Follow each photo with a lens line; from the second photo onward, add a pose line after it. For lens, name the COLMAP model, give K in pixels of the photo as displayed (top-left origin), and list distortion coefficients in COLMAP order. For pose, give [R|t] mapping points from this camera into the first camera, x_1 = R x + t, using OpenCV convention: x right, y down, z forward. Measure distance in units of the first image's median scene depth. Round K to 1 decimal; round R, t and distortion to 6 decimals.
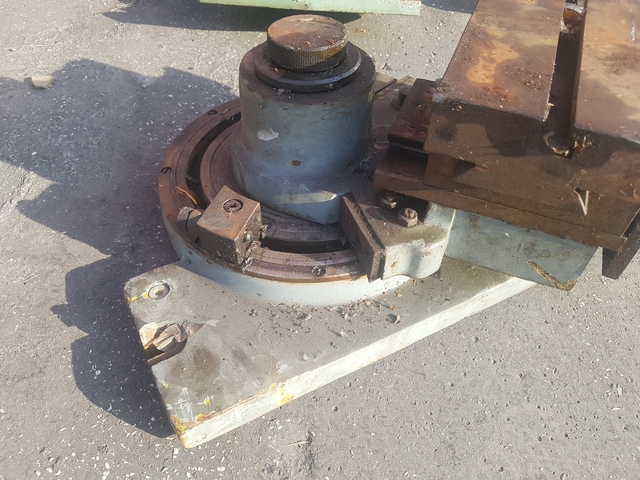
lens RADIAL K [[520.0, 0, 308.1], [0, 520.0, 244.7], [0, 0, 1]] dist [-0.019020, -0.007748]
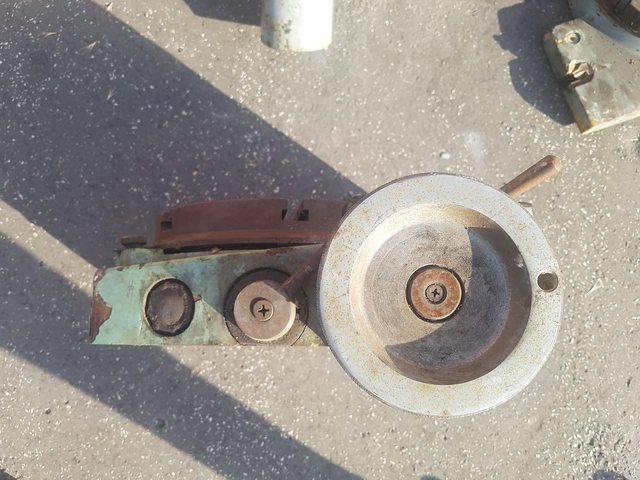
lens RADIAL K [[502.1, 0, 303.8], [0, 502.1, 251.9], [0, 0, 1]] dist [-0.011676, -0.015991]
pose [[0.986280, 0.160419, -0.038967, -1.030278], [-0.106909, 0.800531, 0.589678, -0.219999], [0.125790, -0.577421, 0.806698, -0.817136]]
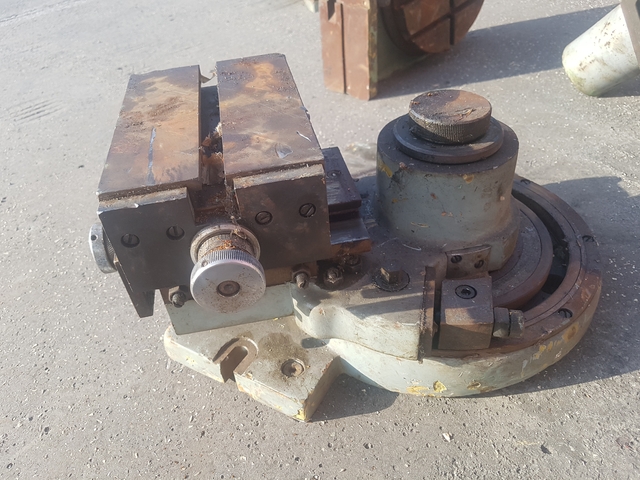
lens RADIAL K [[520.0, 0, 308.1], [0, 520.0, 244.7], [0, 0, 1]] dist [-0.019020, -0.007748]
pose [[-0.846019, 0.386054, -0.367714, 0.714204], [-0.336052, 0.149314, 0.929933, -1.226237], [0.413909, 0.910312, 0.003412, 1.130121]]
